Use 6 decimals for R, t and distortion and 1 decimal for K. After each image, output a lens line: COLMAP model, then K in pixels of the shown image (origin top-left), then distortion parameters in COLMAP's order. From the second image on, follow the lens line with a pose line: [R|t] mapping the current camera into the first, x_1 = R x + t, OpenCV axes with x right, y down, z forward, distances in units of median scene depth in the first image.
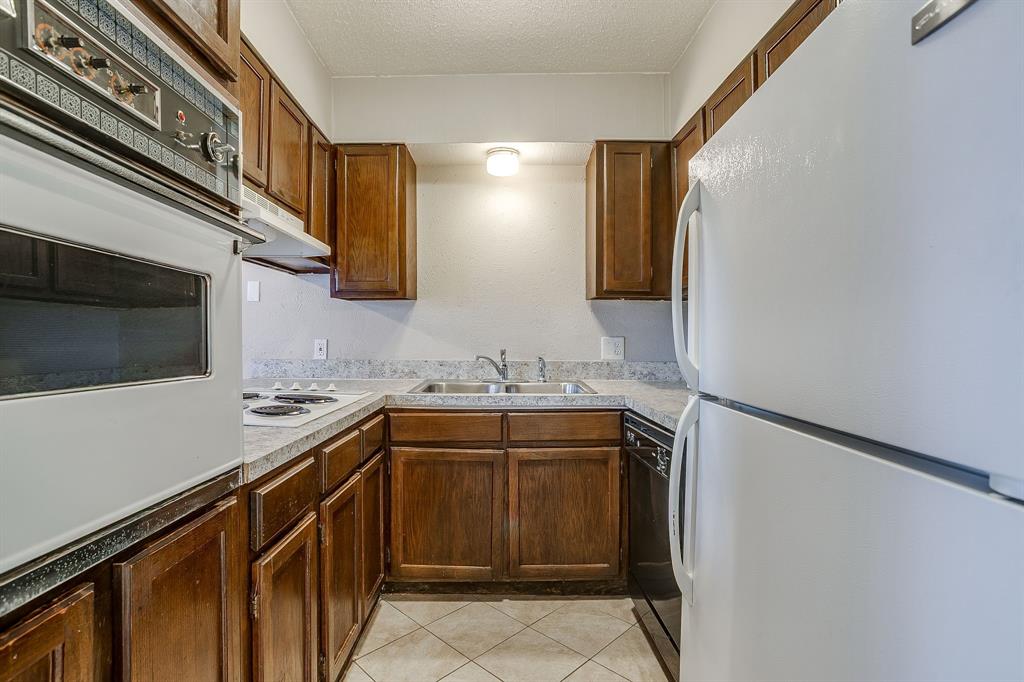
lens RADIAL K [[498.8, 0, 509.3], [0, 498.8, 342.8], [0, 0, 1]] dist [-0.060847, 0.023012]
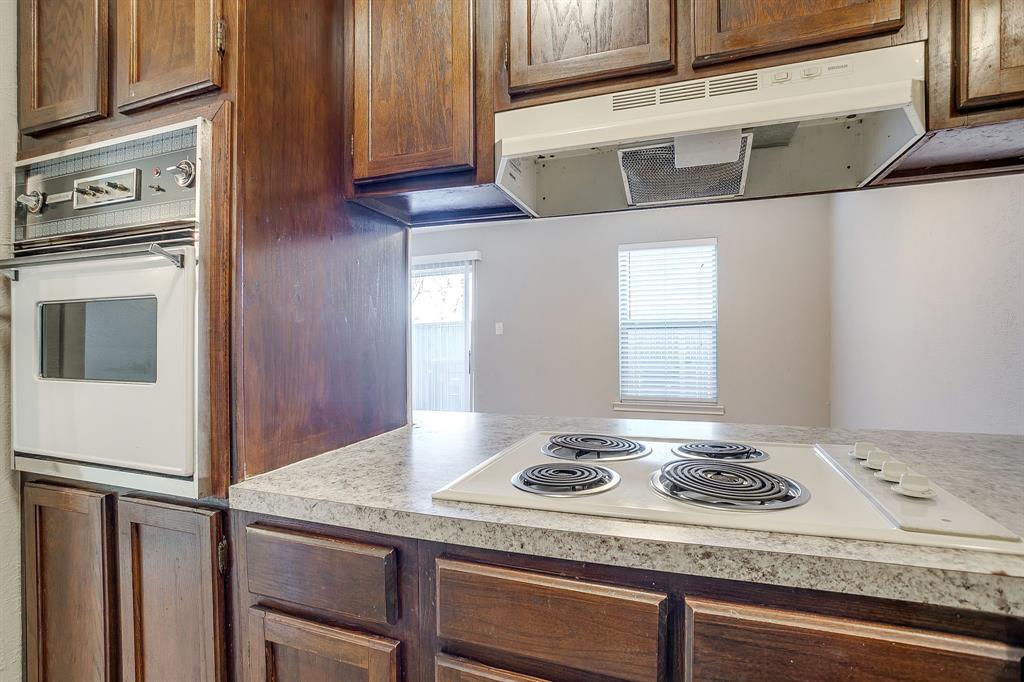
lens RADIAL K [[502.4, 0, 499.6], [0, 502.4, 347.7], [0, 0, 1]] dist [-0.068810, 0.036561]
pose [[-0.372154, 0.002892, -0.928167, 0.060596], [0.003109, 0.999993, 0.001869, -0.006038], [0.928166, -0.002191, -0.372160, 0.835558]]
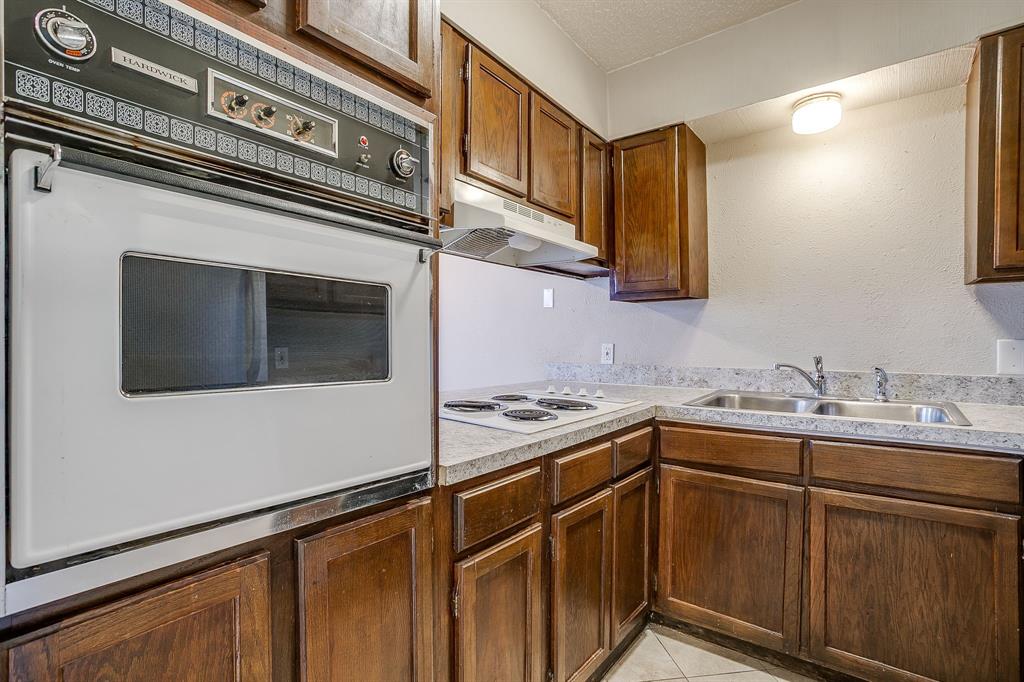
lens RADIAL K [[502.4, 0, 499.6], [0, 502.4, 347.7], [0, 0, 1]] dist [-0.068810, 0.036561]
pose [[0.780392, 0.004079, -0.625277, 0.095080], [-0.001780, 0.999989, 0.004301, -0.003249], [0.625288, -0.002243, 0.780391, 0.116271]]
